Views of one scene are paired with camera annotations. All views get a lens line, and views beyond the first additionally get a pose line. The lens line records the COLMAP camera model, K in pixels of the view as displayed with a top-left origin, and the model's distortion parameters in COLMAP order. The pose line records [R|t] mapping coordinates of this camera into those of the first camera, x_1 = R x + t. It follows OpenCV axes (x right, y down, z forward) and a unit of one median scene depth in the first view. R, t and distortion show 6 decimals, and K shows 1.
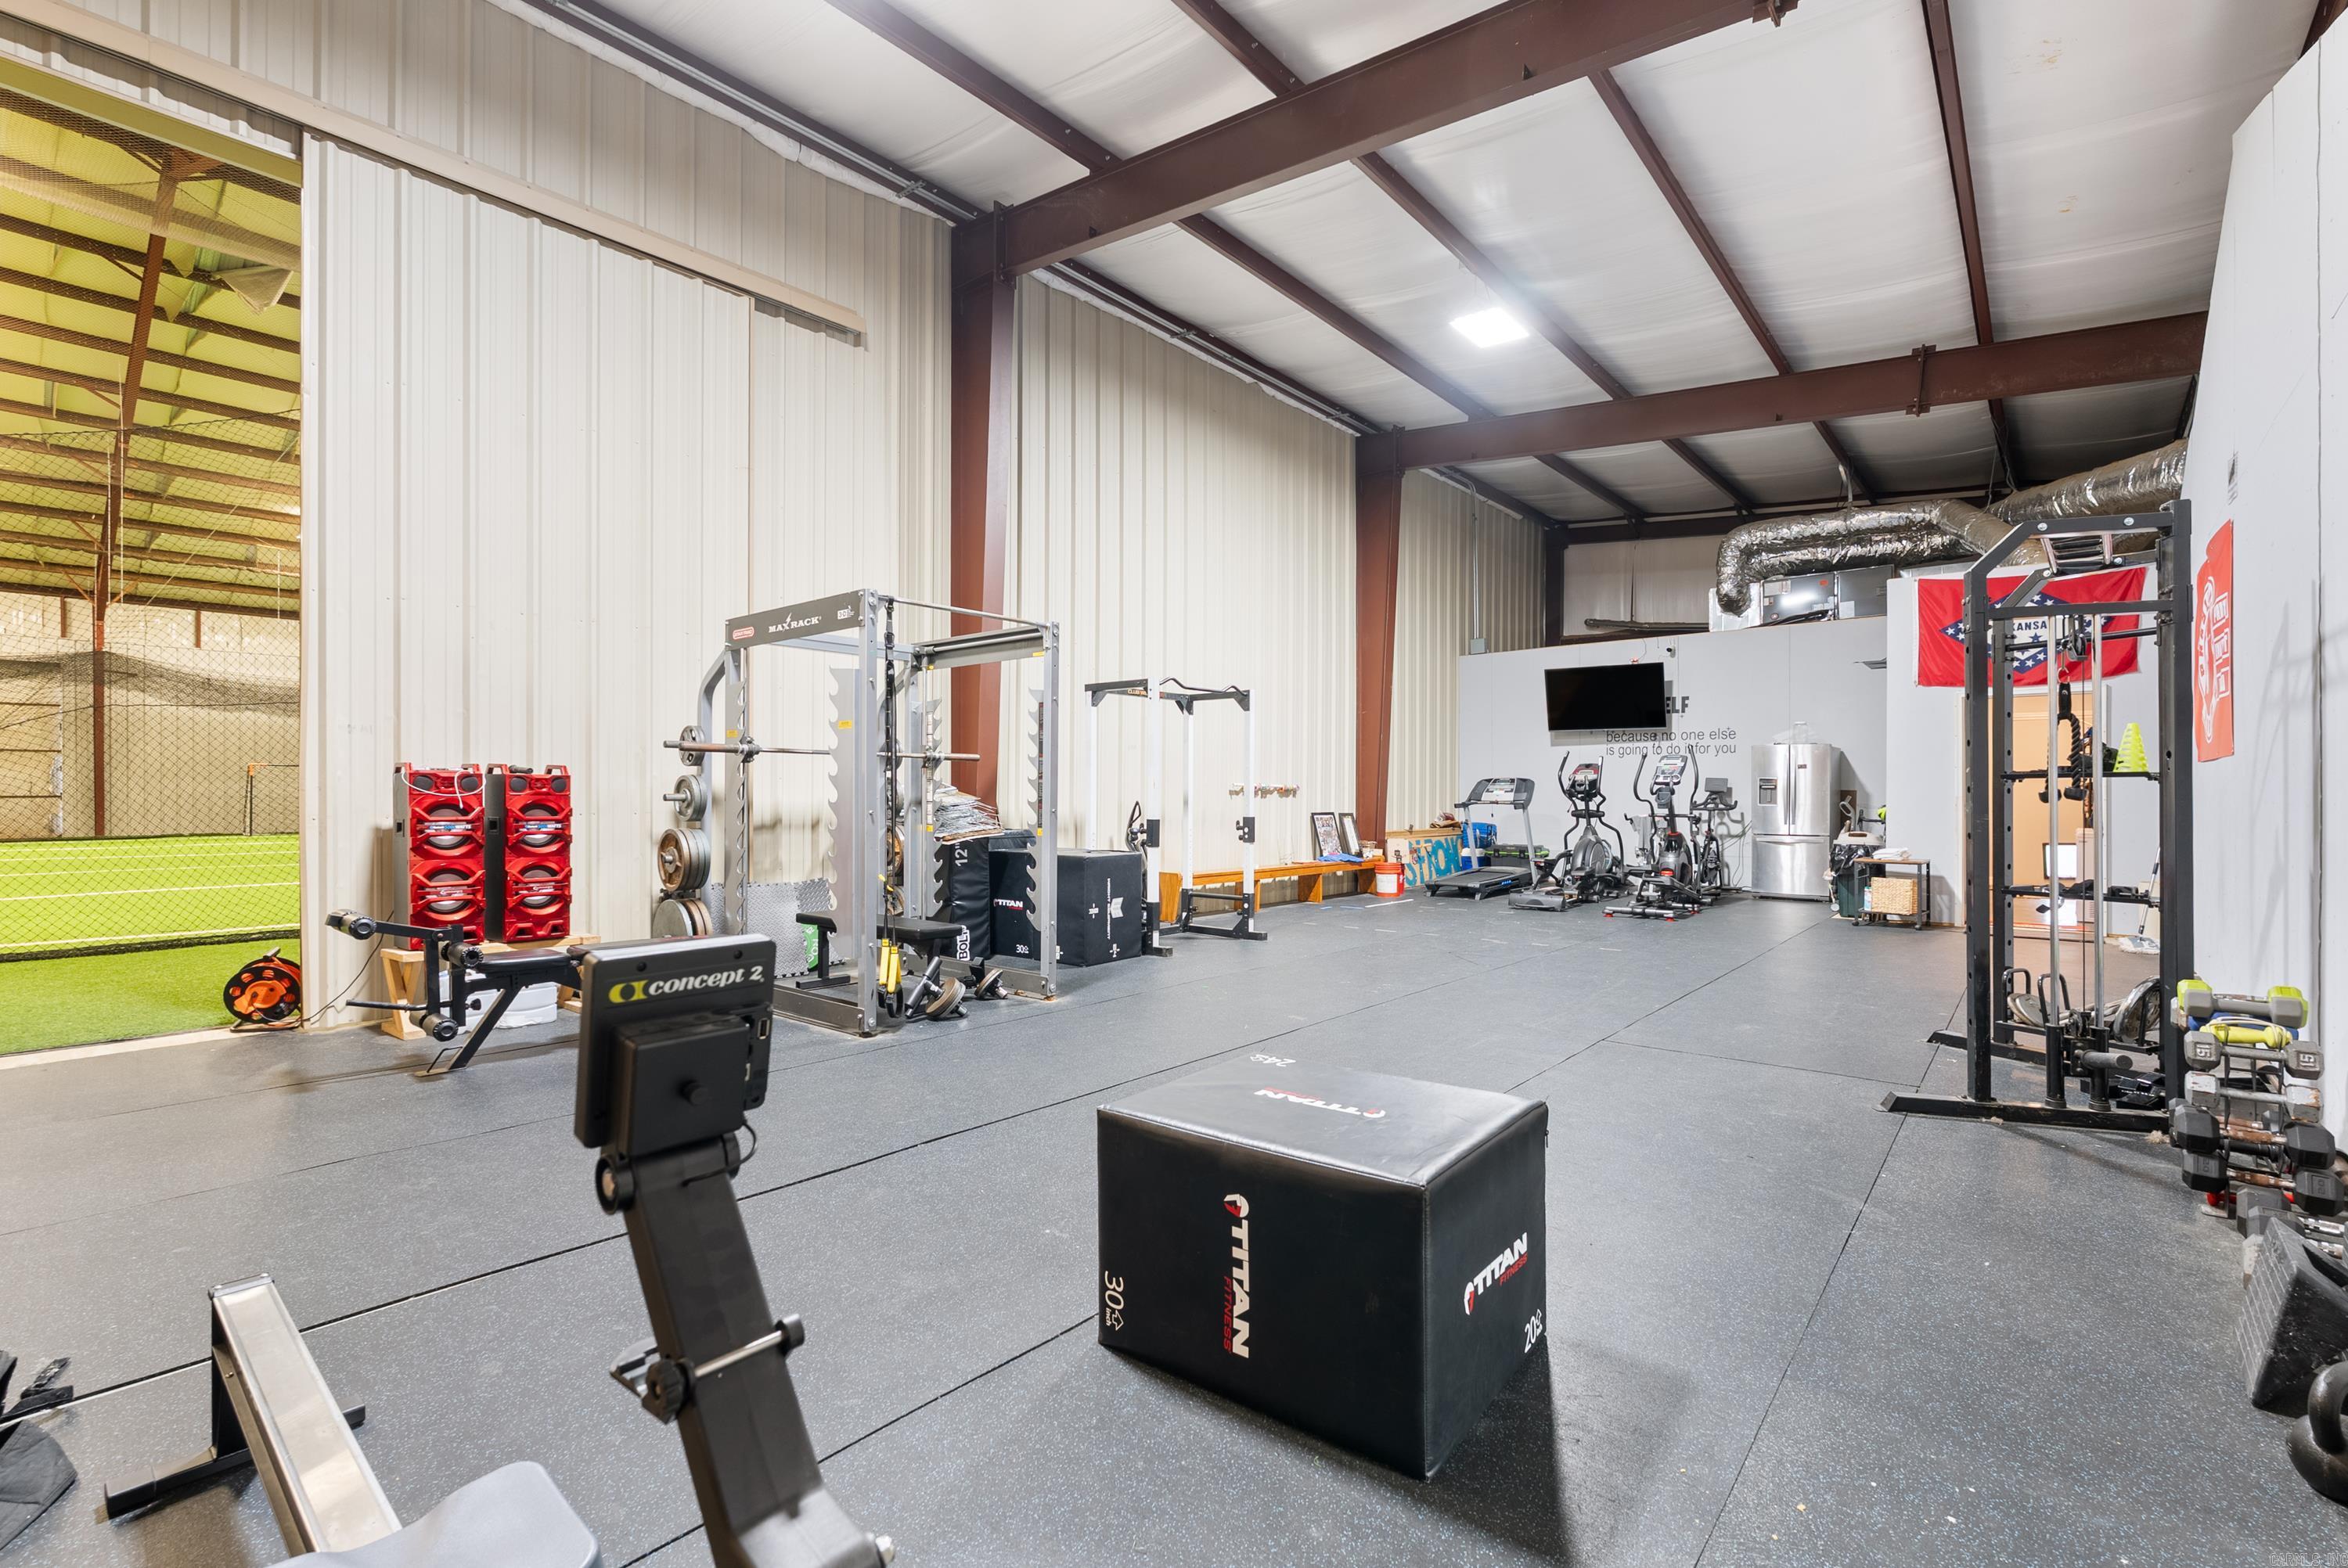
lens RADIAL K [[1038.0, 0, 1176.2], [0, 1038.0, 794.7], [0, 0, 1]] dist [-0.004961, -0.000322]
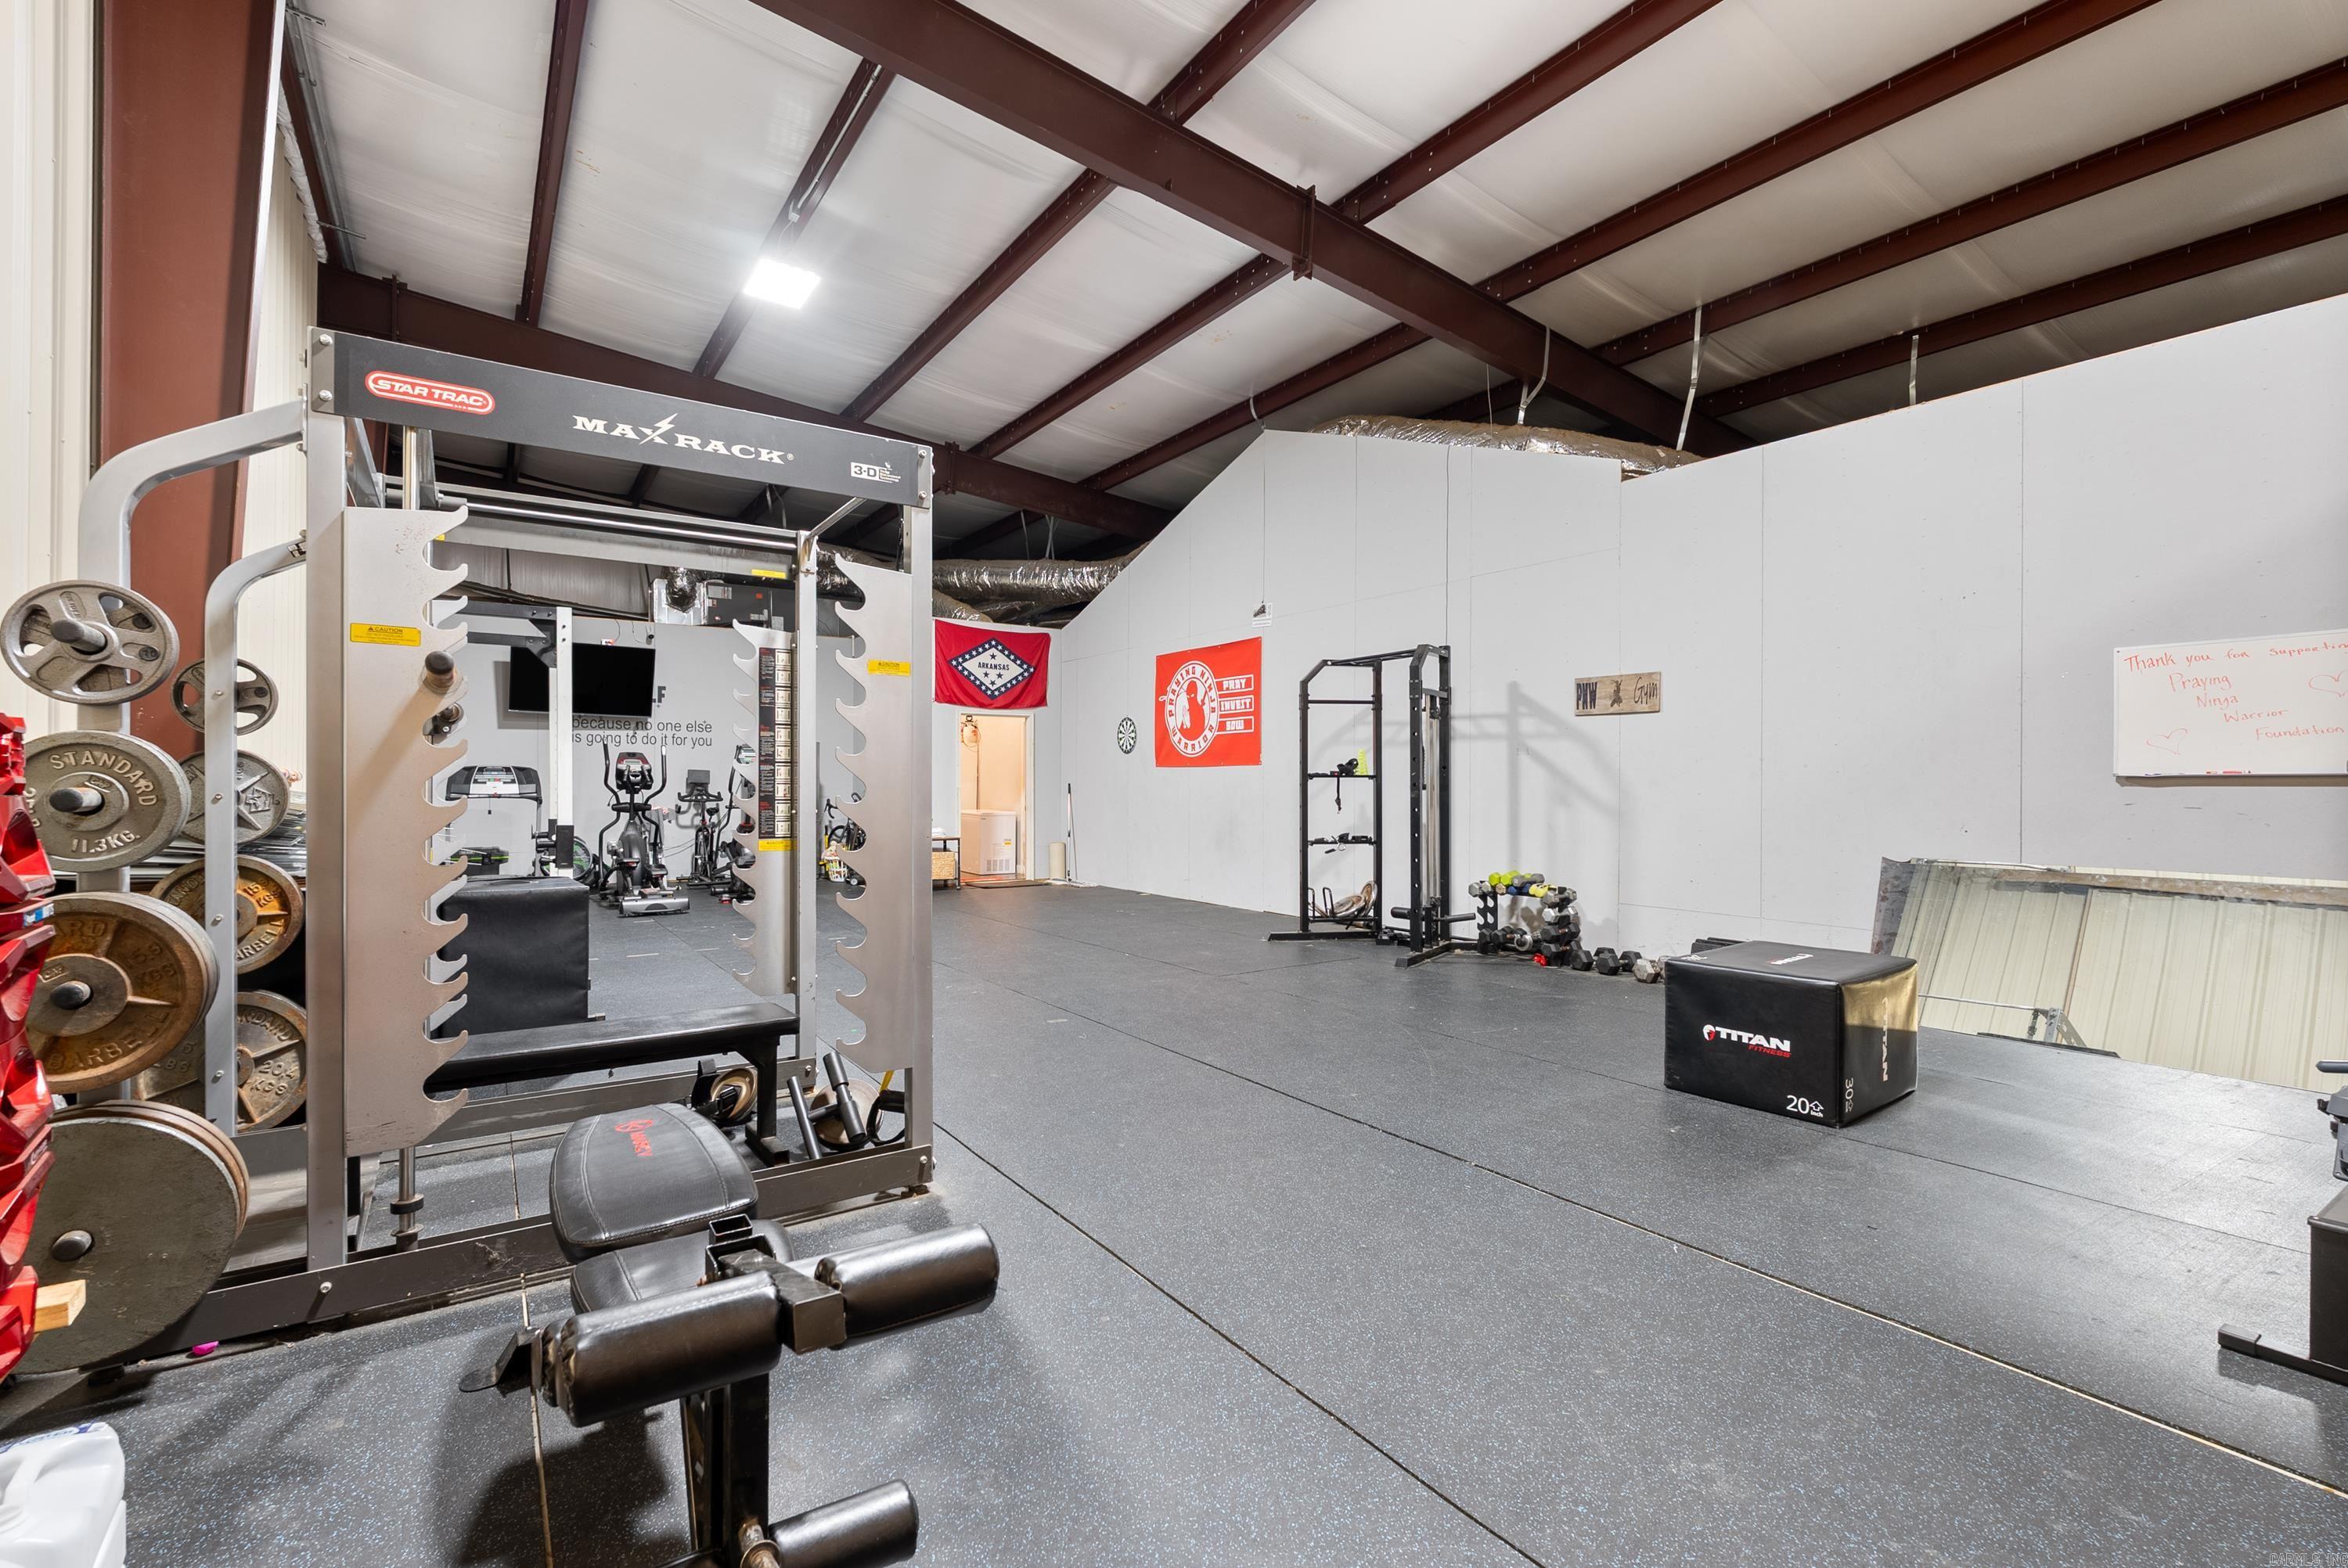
lens RADIAL K [[1038.0, 0, 1176.4], [0, 1038.0, 787.5], [0, 0, 1]] dist [-0.004961, -0.000322]
pose [[0.256300, -0.000715, 0.966597, -0.360866], [-0.000433, 1.000000, 0.000855, -0.000089], [-0.966597, -0.000637, 0.256299, 0.302476]]
